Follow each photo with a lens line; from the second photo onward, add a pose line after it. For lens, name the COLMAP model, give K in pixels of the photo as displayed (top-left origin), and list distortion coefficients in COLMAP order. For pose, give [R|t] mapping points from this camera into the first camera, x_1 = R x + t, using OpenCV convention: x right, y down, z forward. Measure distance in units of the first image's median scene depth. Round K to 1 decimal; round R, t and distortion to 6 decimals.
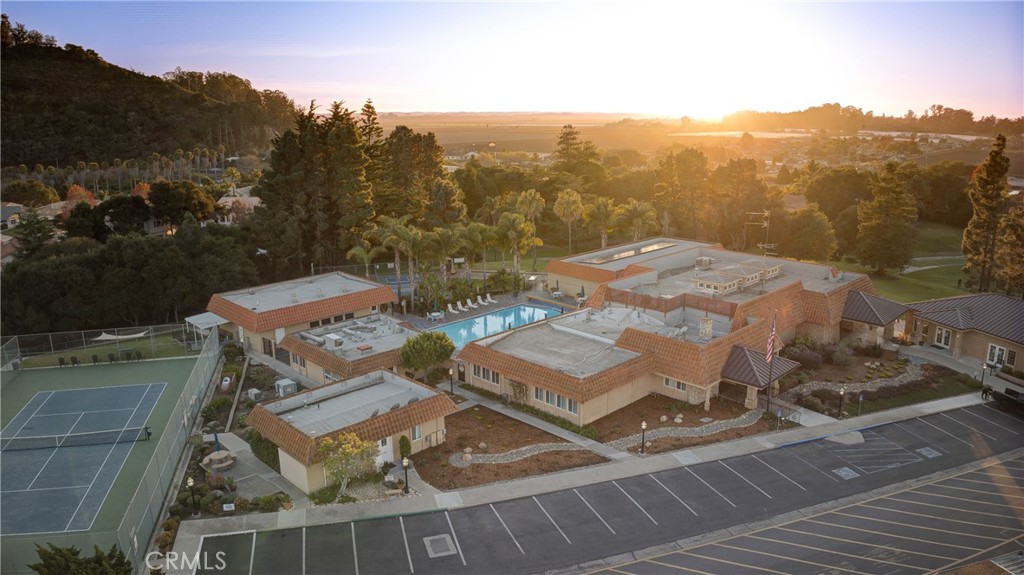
lens RADIAL K [[717.0, 0, 511.5], [0, 717.0, 286.6], [0, 0, 1]] dist [-0.100149, -0.015024]
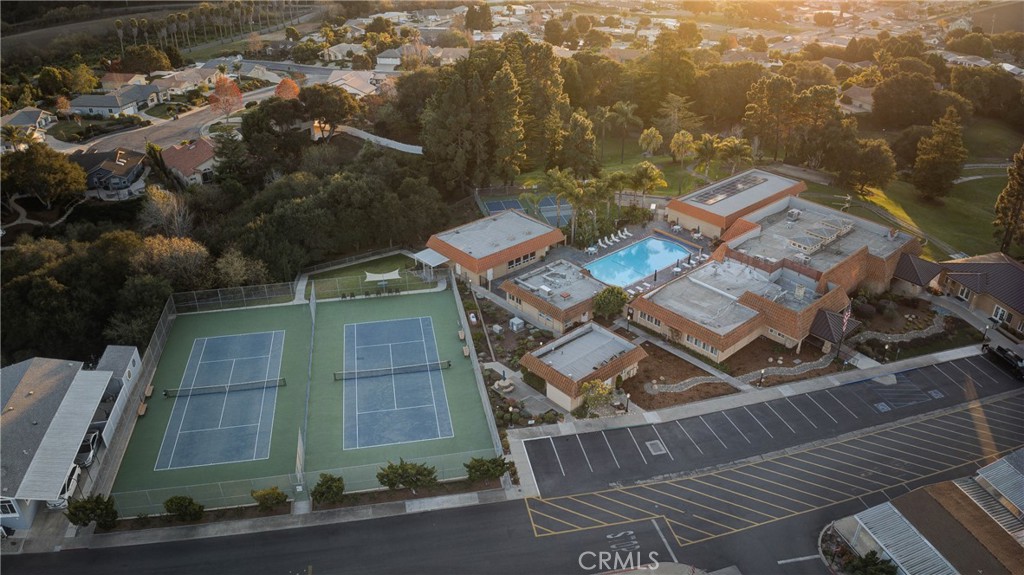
lens RADIAL K [[717.0, 0, 514.1], [0, 717.0, 281.6], [0, 0, 1]] dist [-0.100149, -0.015024]
pose [[0.998445, 0.034590, -0.043706, -0.241554], [-0.022606, 0.968059, 0.249702, -0.299063], [0.050947, -0.248326, 0.967336, -0.412416]]
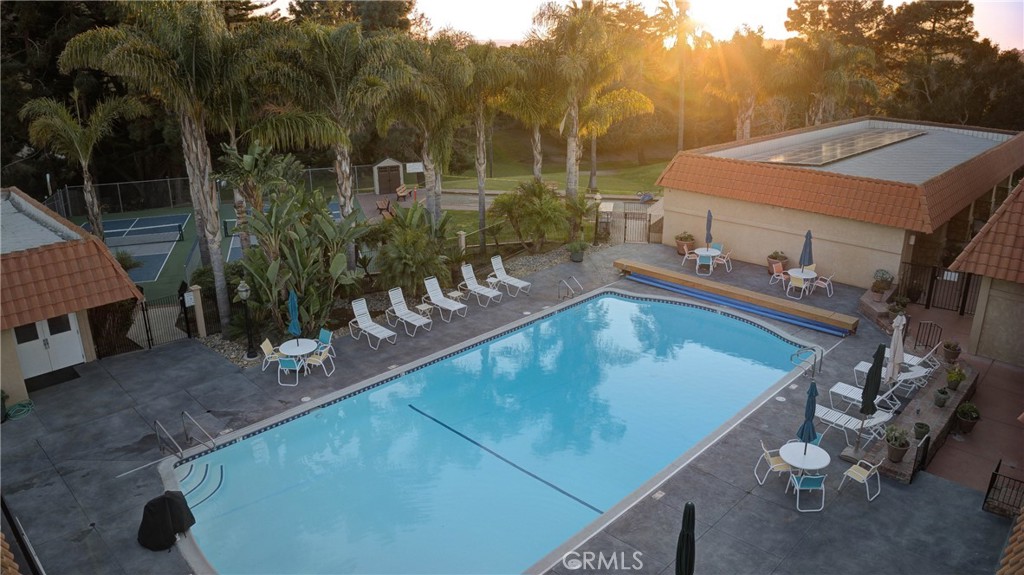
lens RADIAL K [[717.0, 0, 511.6], [0, 717.0, 286.0], [0, 0, 1]] dist [-0.100149, -0.015024]
pose [[0.999694, -0.004299, 0.024376, -0.046503], [0.002086, 0.995933, 0.090070, -0.007199], [-0.024664, -0.089991, 0.995637, 0.957132]]
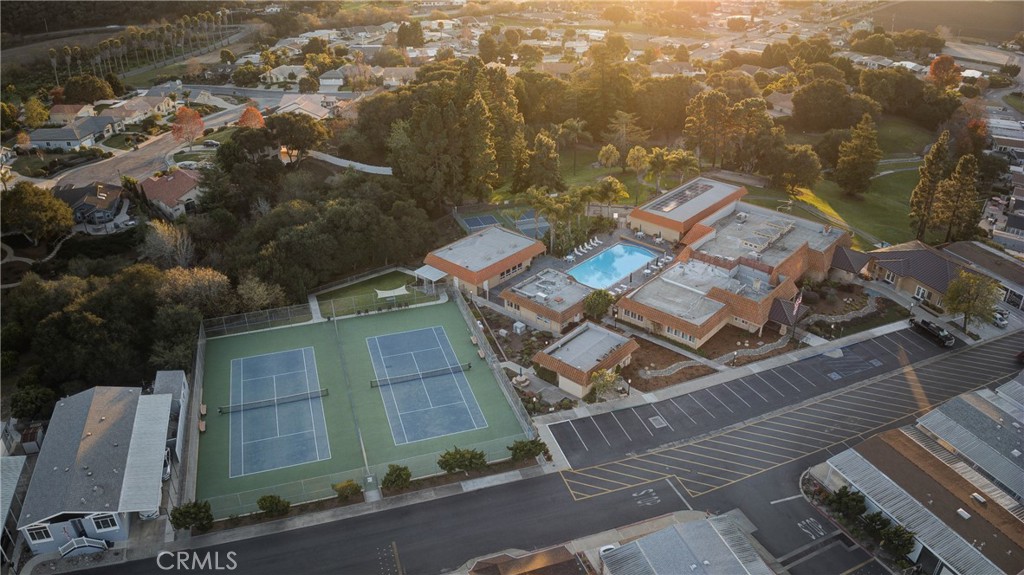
lens RADIAL K [[717.0, 0, 515.1], [0, 717.0, 281.6], [0, 0, 1]] dist [-0.100149, -0.015024]
pose [[0.997803, -0.024014, 0.061738, -0.400981], [0.008364, 0.970190, 0.242202, -0.355300], [-0.065714, -0.241153, 0.968260, -0.598743]]
